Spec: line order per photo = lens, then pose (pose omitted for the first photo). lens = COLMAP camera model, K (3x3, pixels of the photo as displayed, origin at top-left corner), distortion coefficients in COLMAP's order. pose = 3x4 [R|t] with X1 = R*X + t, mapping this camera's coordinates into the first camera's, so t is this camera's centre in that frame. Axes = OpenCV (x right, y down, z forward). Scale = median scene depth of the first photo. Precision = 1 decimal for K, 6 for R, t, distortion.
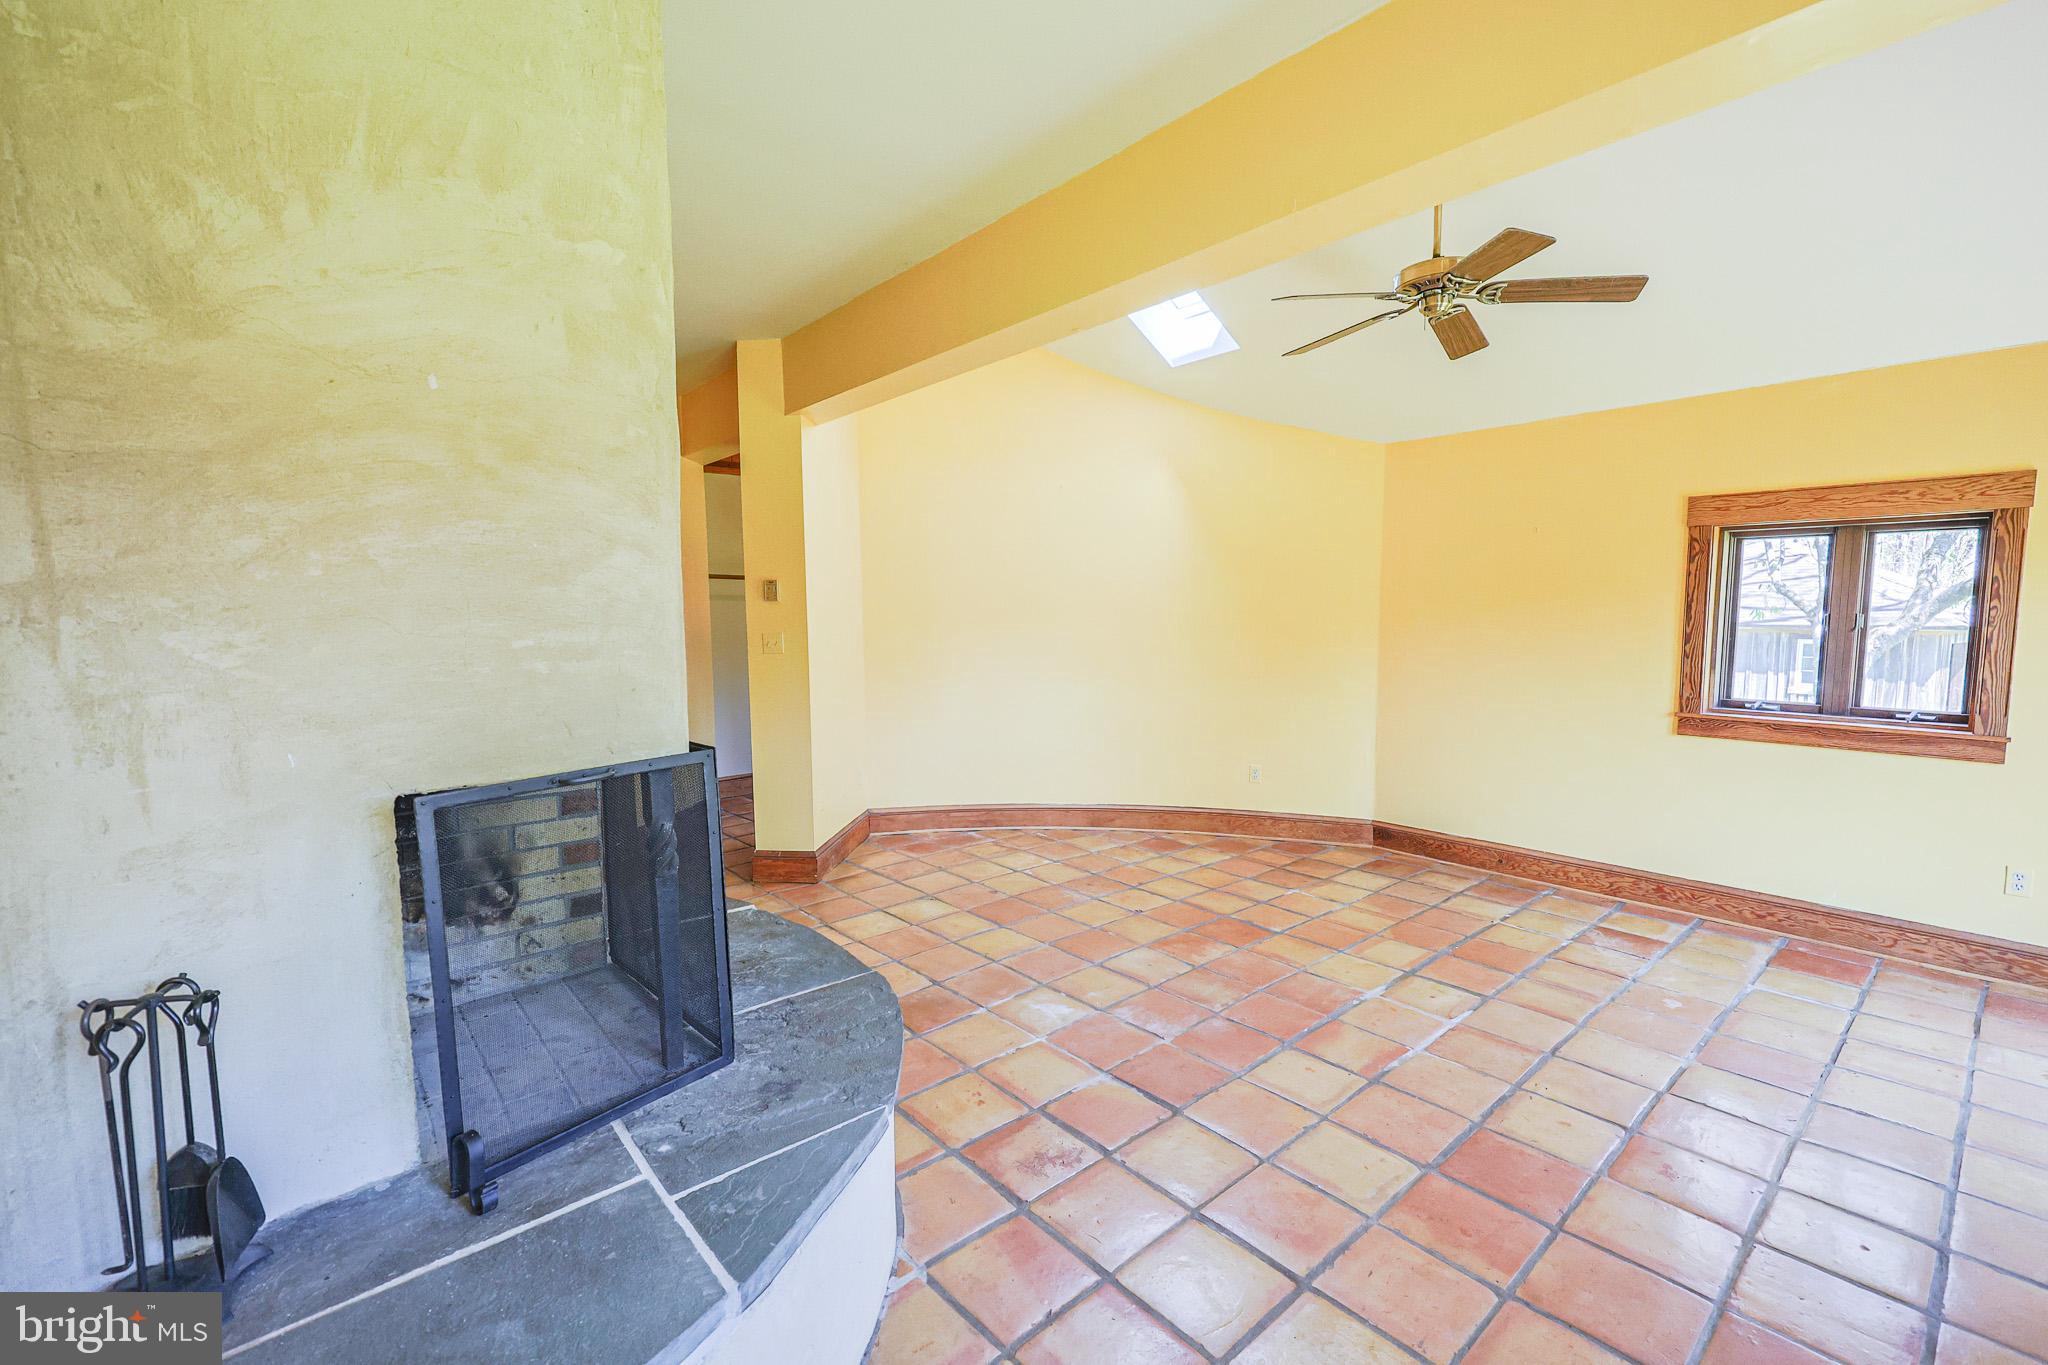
lens RADIAL K [[870.1, 0, 1014.5], [0, 870.1, 689.2], [0, 0, 1]] dist [-0.001804, 0.000205]
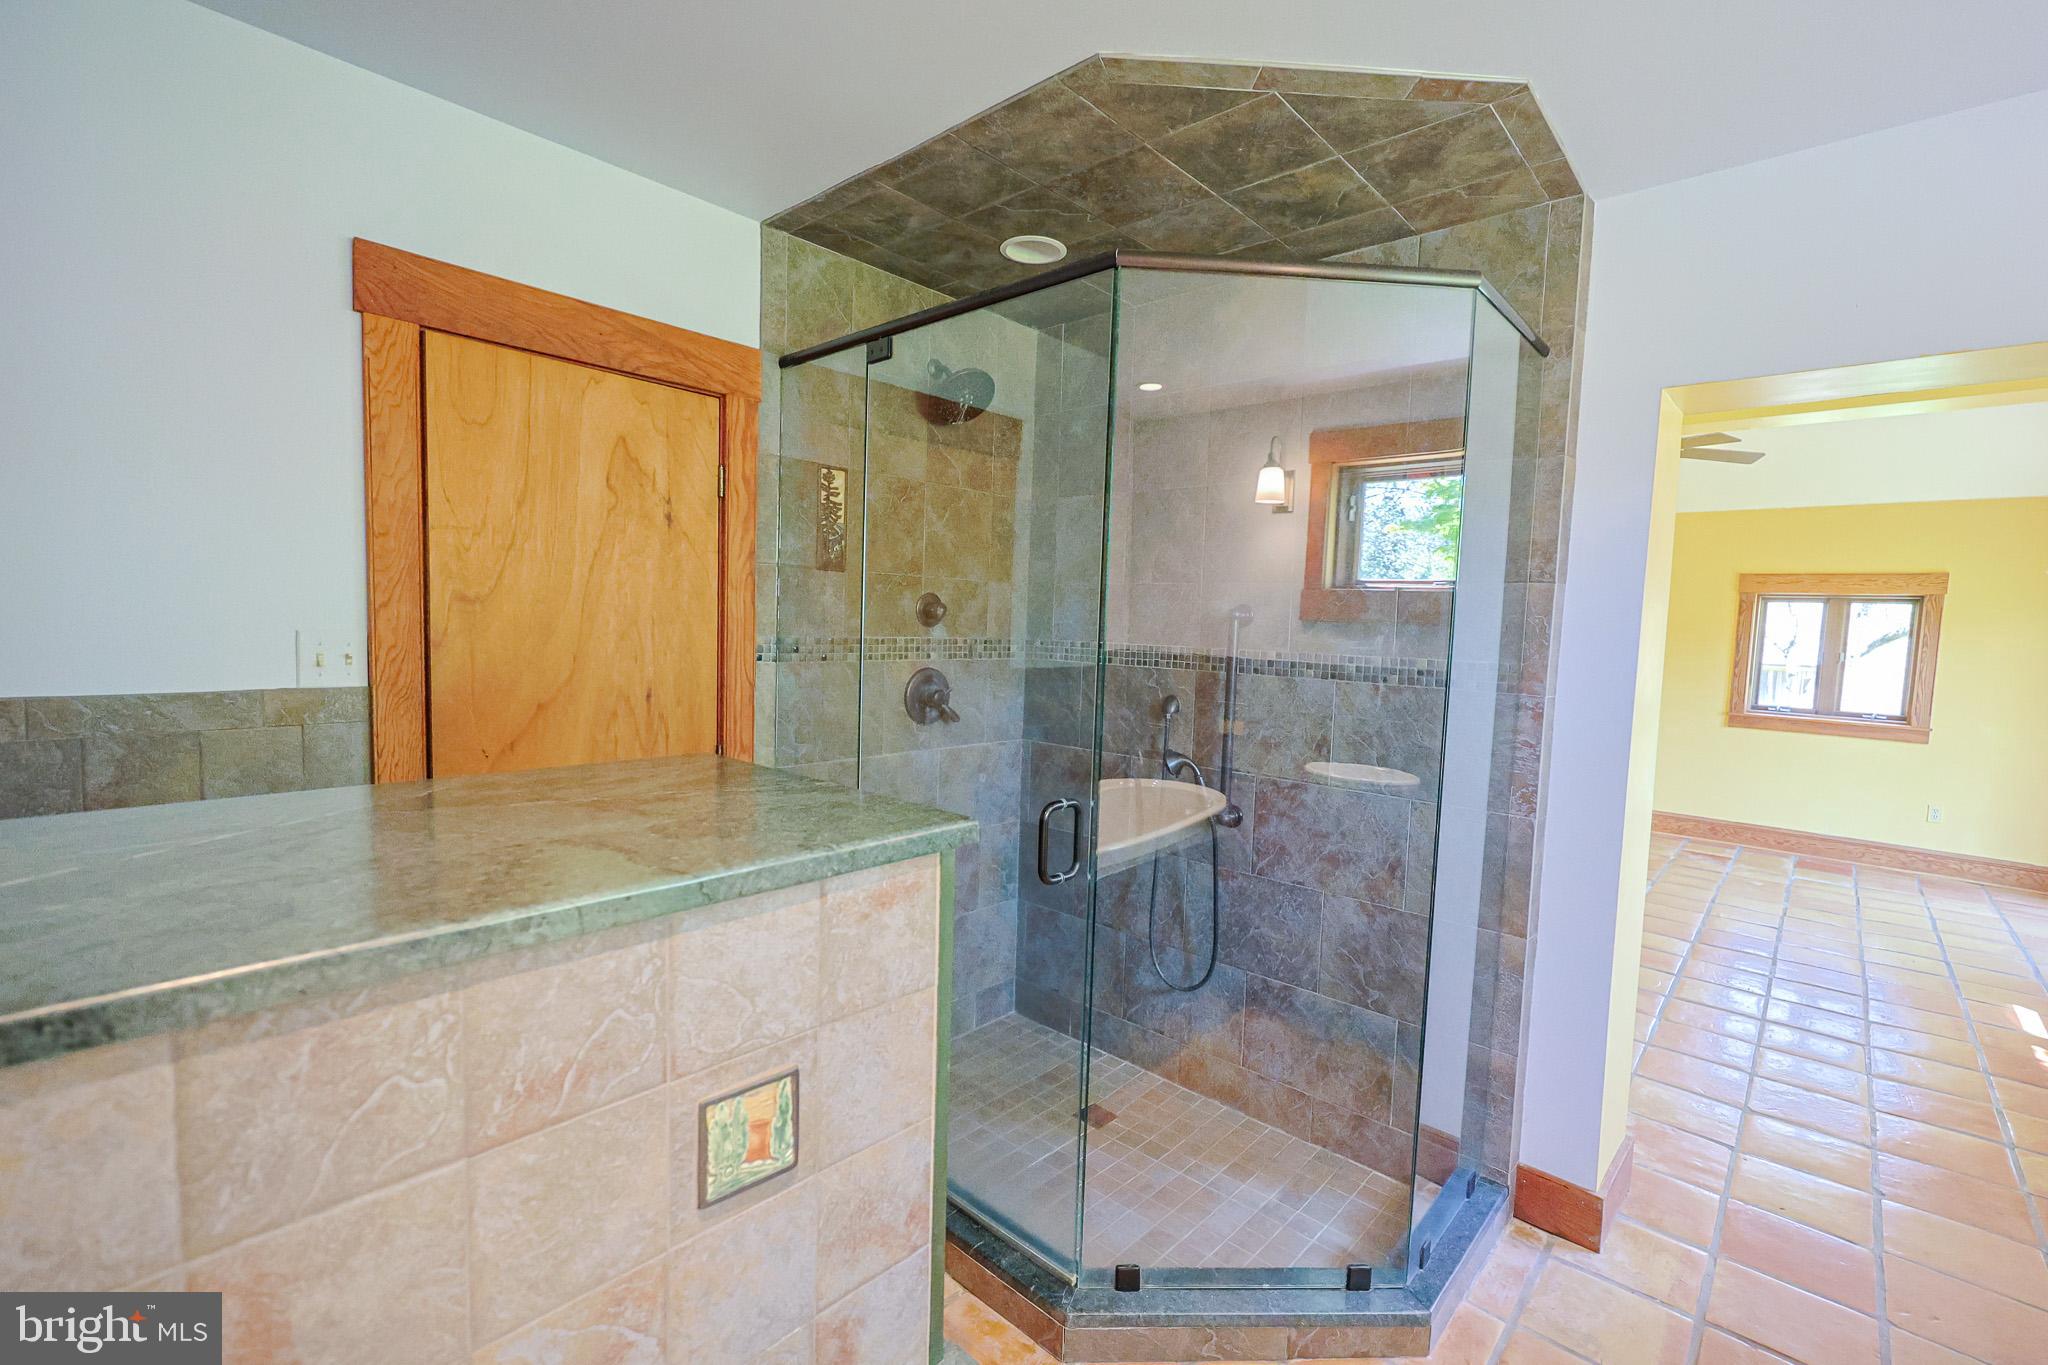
lens RADIAL K [[870.1, 0, 1036.1], [0, 870.1, 686.5], [0, 0, 1]] dist [-0.001804, 0.000205]
pose [[0.989222, 0.020738, 0.144947, -0.722837], [-0.020333, 0.999784, -0.004273, 0.012931], [-0.145005, 0.001280, 0.989430, -0.369099]]
